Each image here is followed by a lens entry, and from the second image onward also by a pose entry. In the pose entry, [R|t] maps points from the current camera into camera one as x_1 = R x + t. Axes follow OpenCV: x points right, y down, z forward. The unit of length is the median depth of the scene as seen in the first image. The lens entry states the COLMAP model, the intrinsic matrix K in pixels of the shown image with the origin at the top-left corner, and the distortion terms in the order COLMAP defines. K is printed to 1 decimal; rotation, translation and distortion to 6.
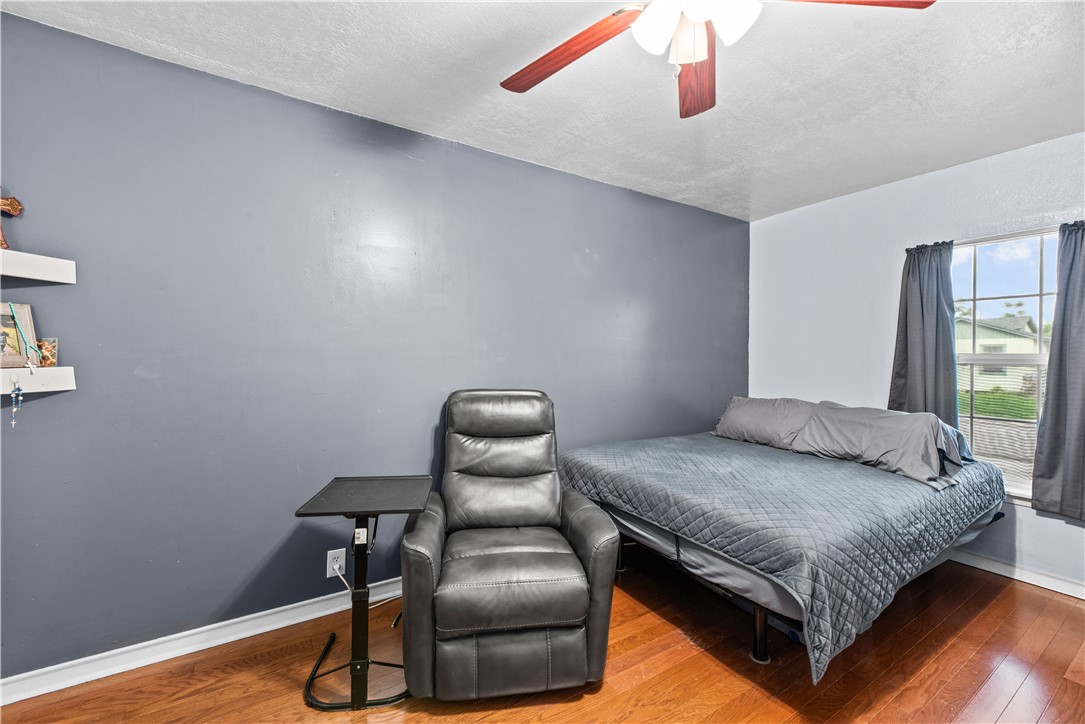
lens RADIAL K [[441.4, 0, 537.5], [0, 441.4, 358.1], [0, 0, 1]] dist [0.001109, 0.000878]
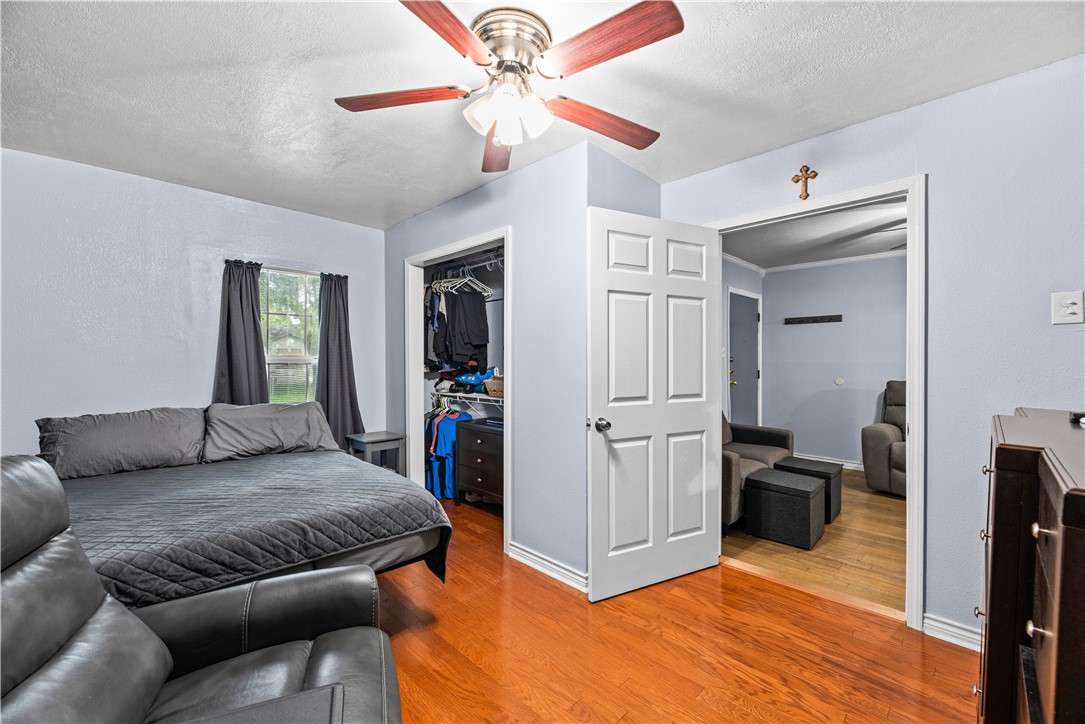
lens RADIAL K [[441.4, 0, 538.9], [0, 441.4, 361.8], [0, 0, 1]] dist [0.001109, 0.000878]
pose [[-0.221199, -0.008816, 0.975189, -0.483957], [0.001383, 0.999955, 0.009354, -0.003085], [-0.975228, 0.003418, -0.221177, 0.573581]]
